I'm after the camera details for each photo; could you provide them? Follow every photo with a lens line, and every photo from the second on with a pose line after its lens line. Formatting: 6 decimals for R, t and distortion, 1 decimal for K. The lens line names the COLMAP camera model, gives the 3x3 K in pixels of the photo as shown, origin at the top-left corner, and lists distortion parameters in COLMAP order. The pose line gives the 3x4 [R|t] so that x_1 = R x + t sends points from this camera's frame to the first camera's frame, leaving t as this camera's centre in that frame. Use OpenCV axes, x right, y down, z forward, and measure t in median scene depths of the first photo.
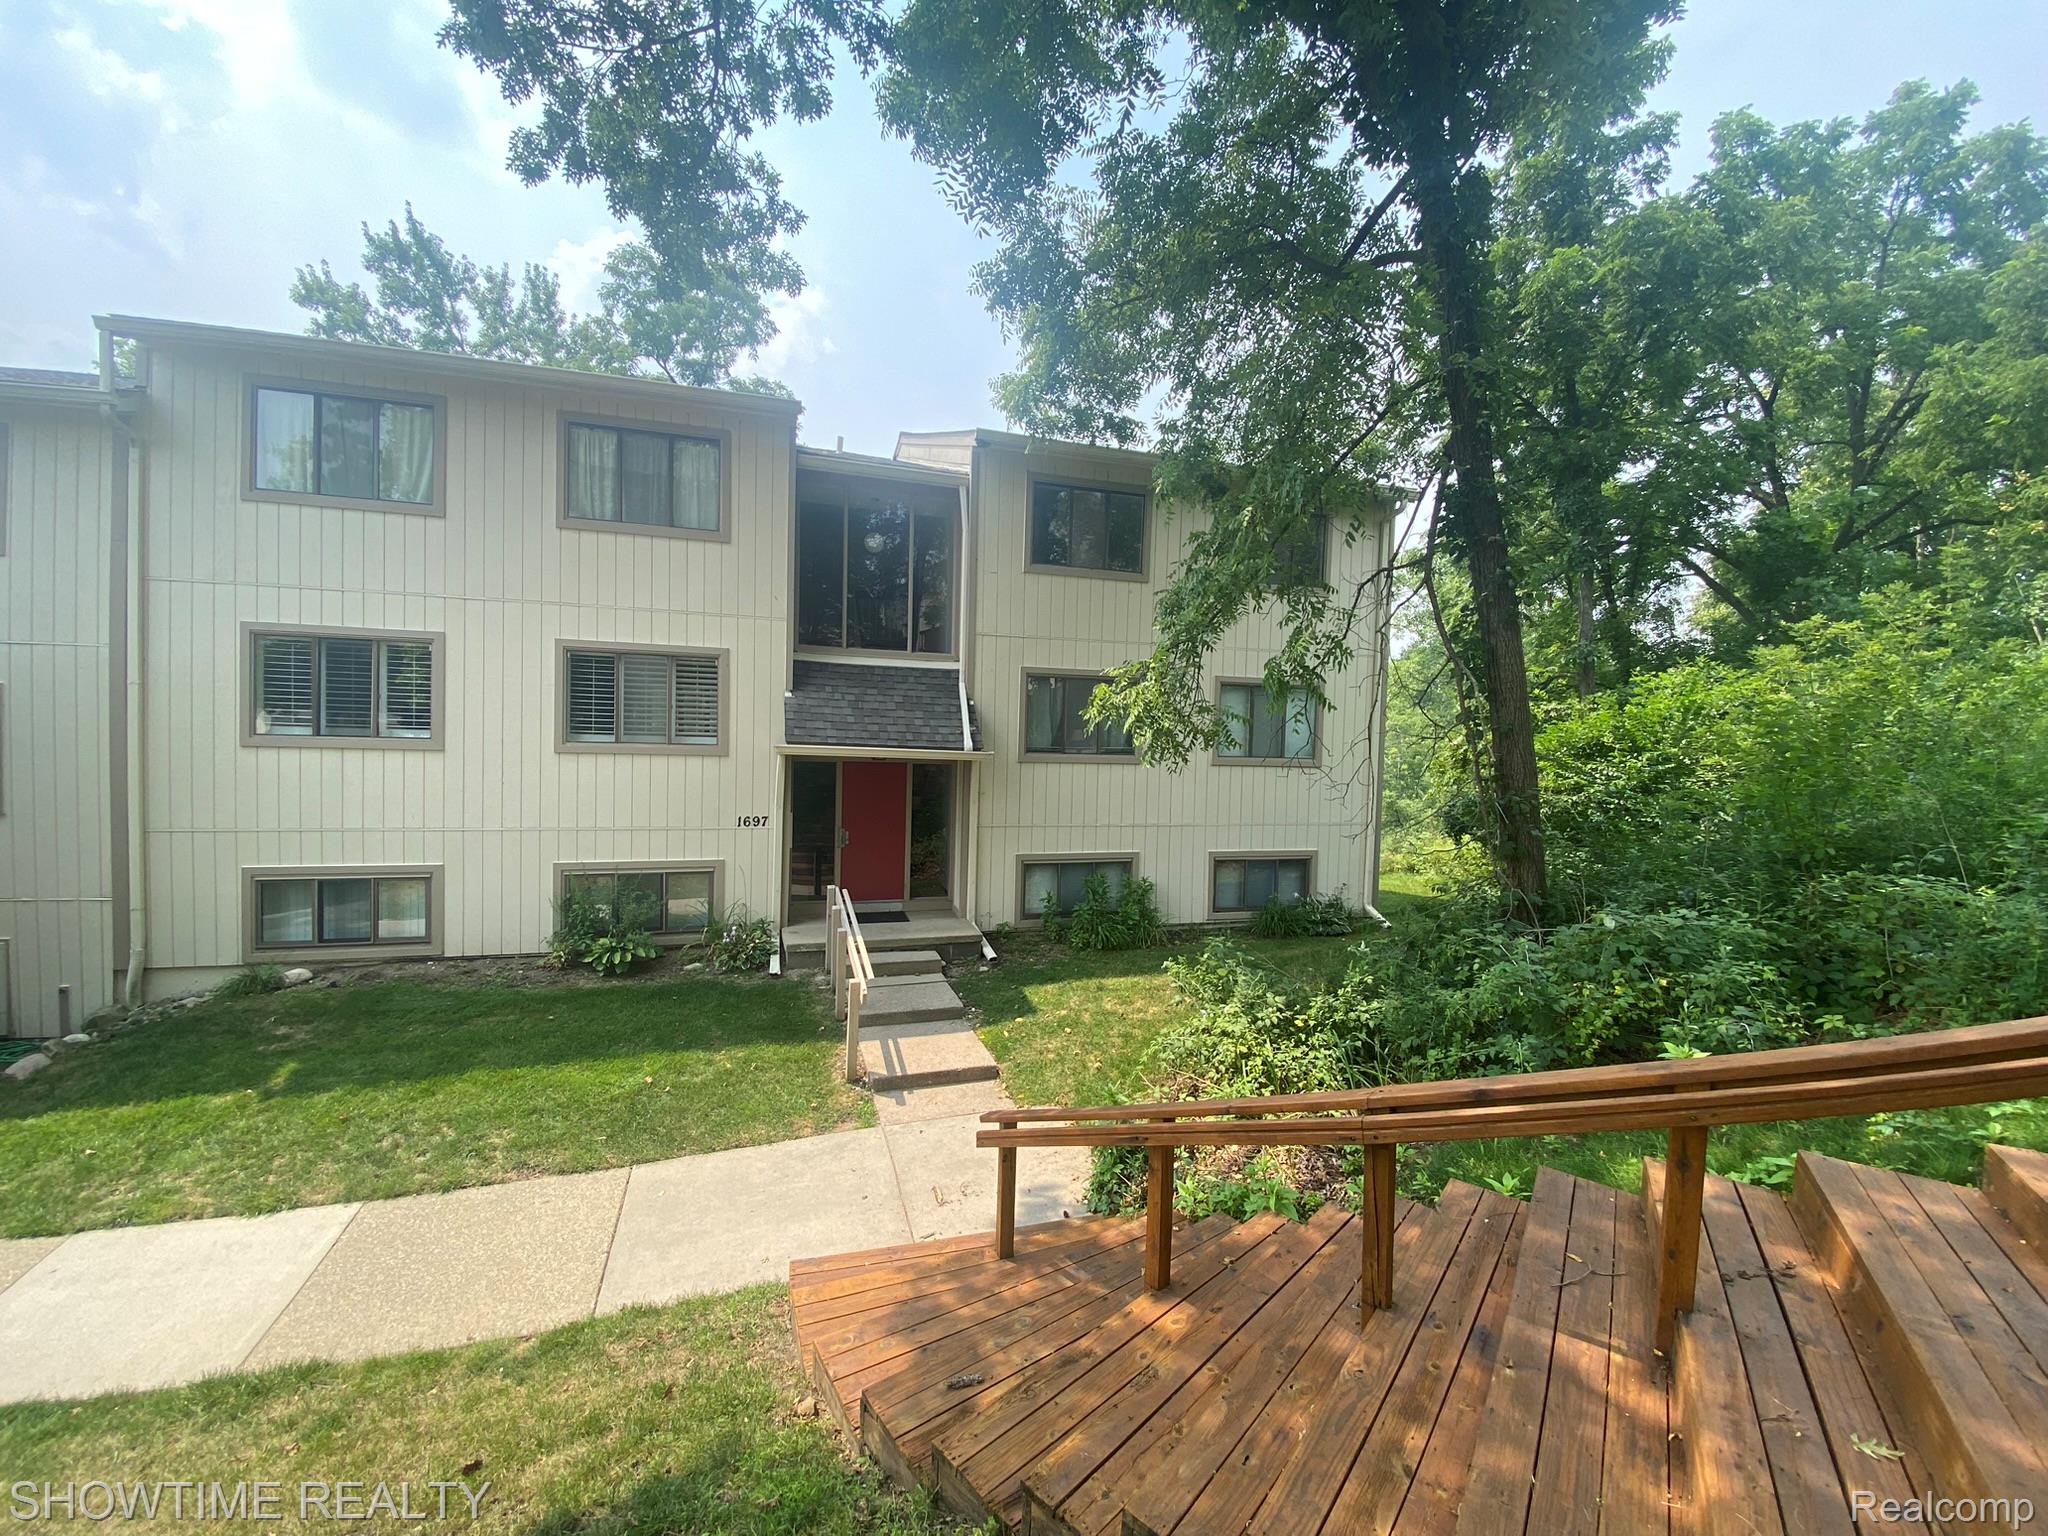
lens RADIAL K [[828.3, 0, 1033.0], [0, 828.3, 766.2], [0, 0, 1]] dist [0.003572, -0.012502]
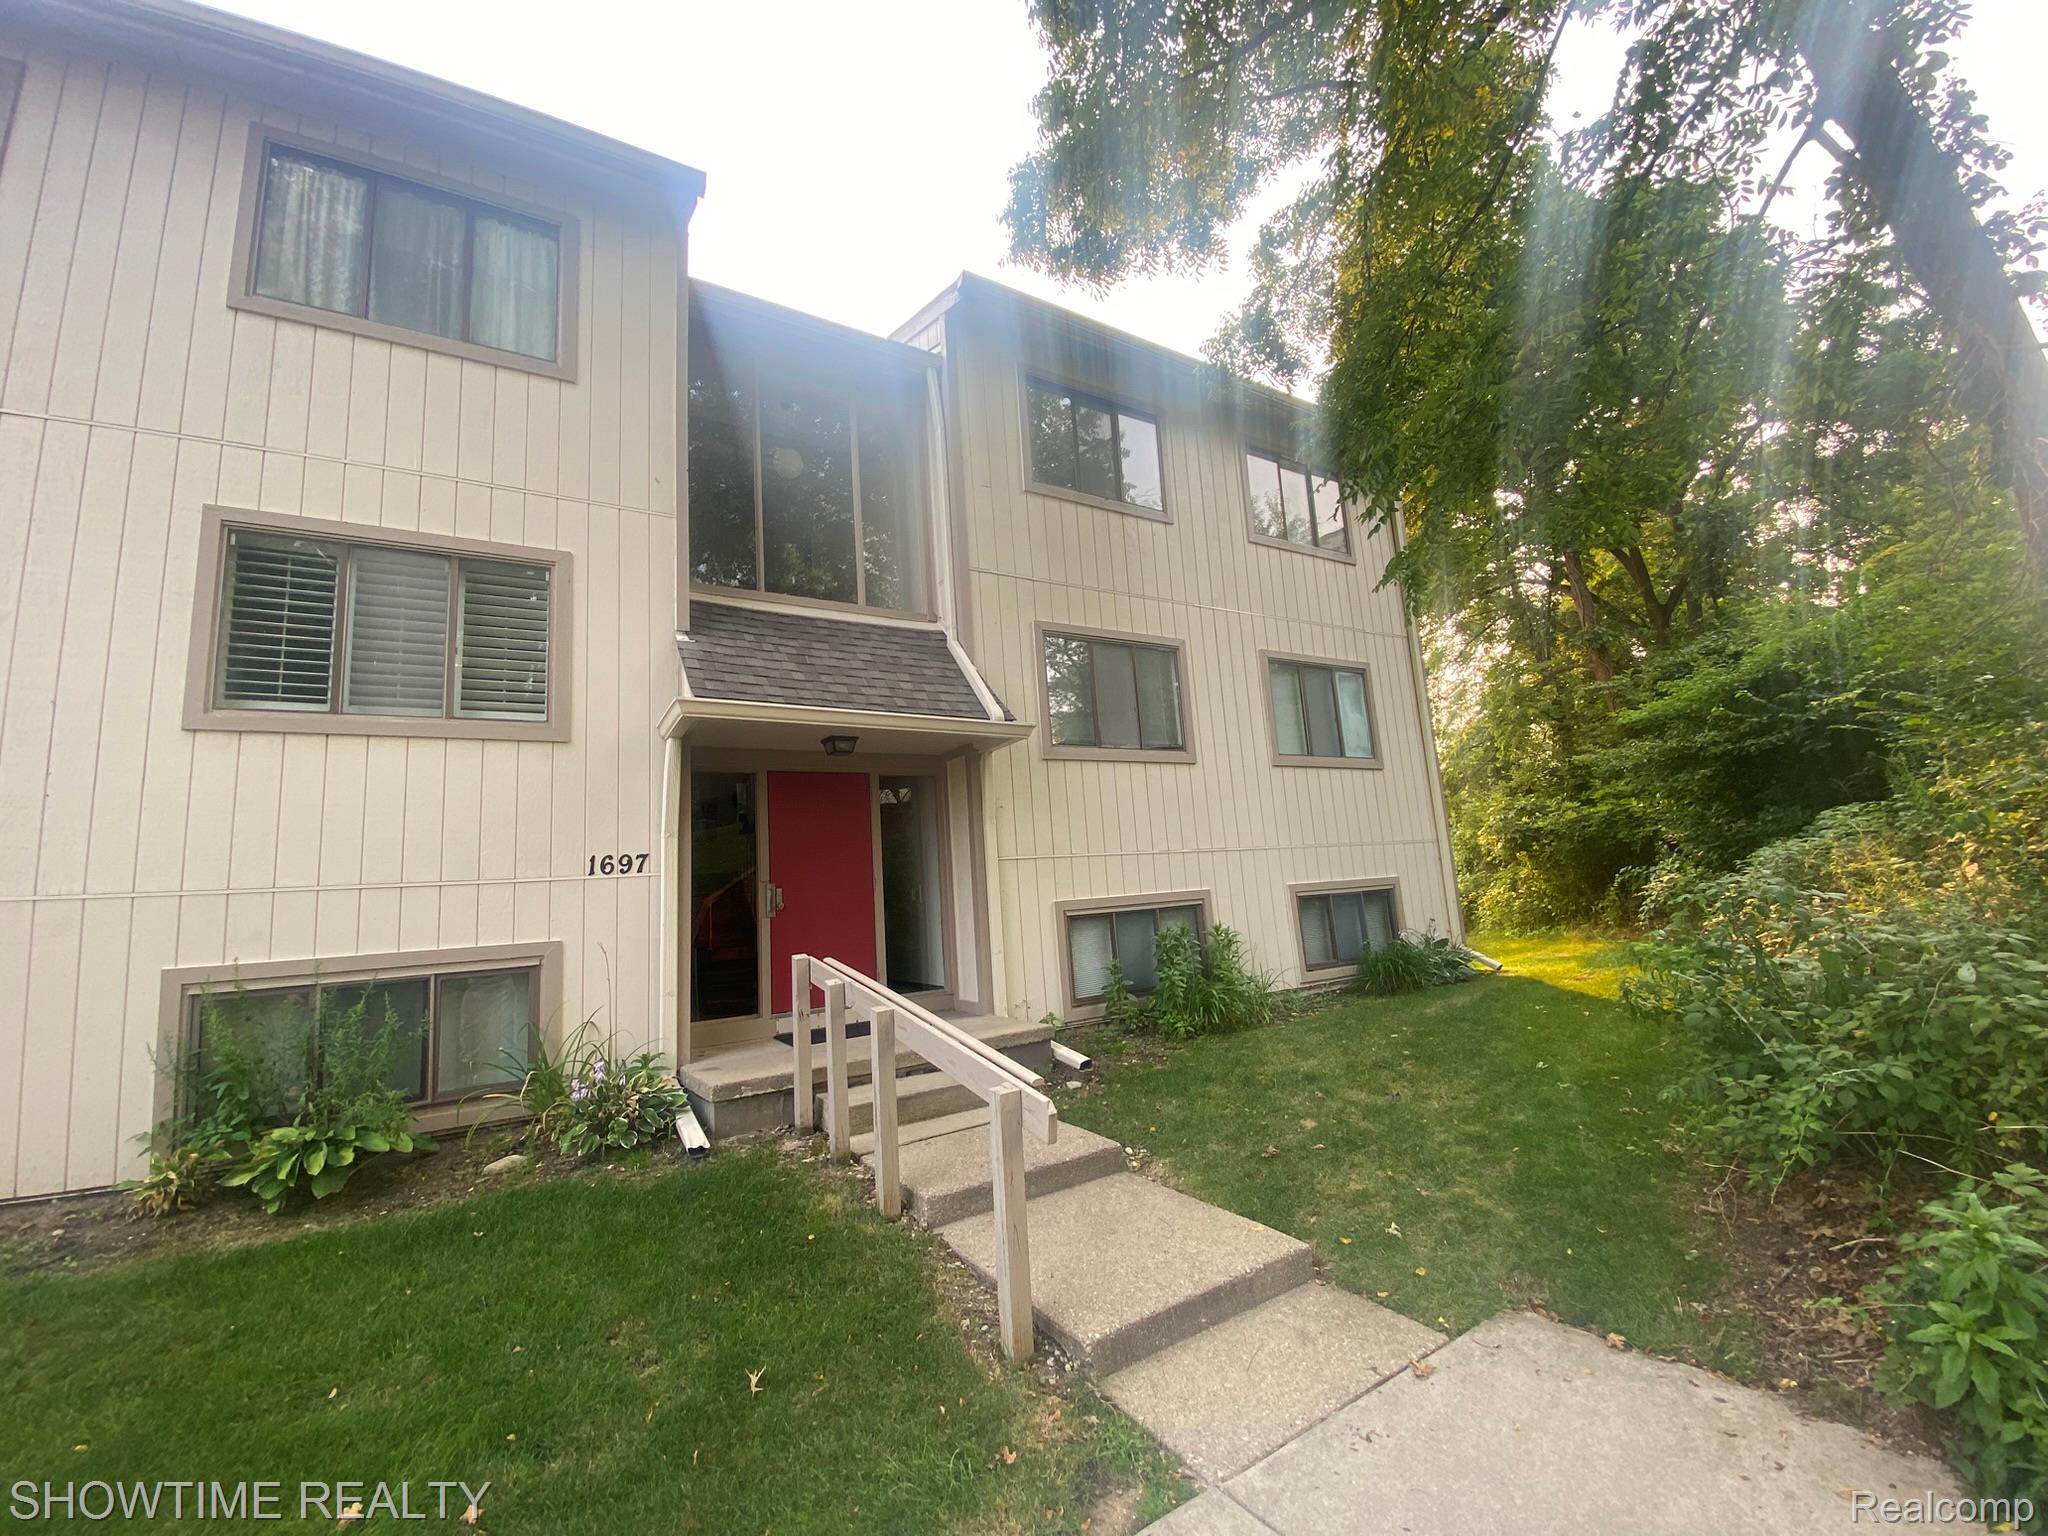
lens RADIAL K [[828.3, 0, 1020.6], [0, 828.3, 764.1], [0, 0, 1]] dist [0.003572, -0.012502]
pose [[0.966715, -0.053037, 0.250298, -0.224211], [0.100312, 0.978522, -0.180088, 0.129773], [-0.235371, 0.199202, 0.951272, 0.428066]]
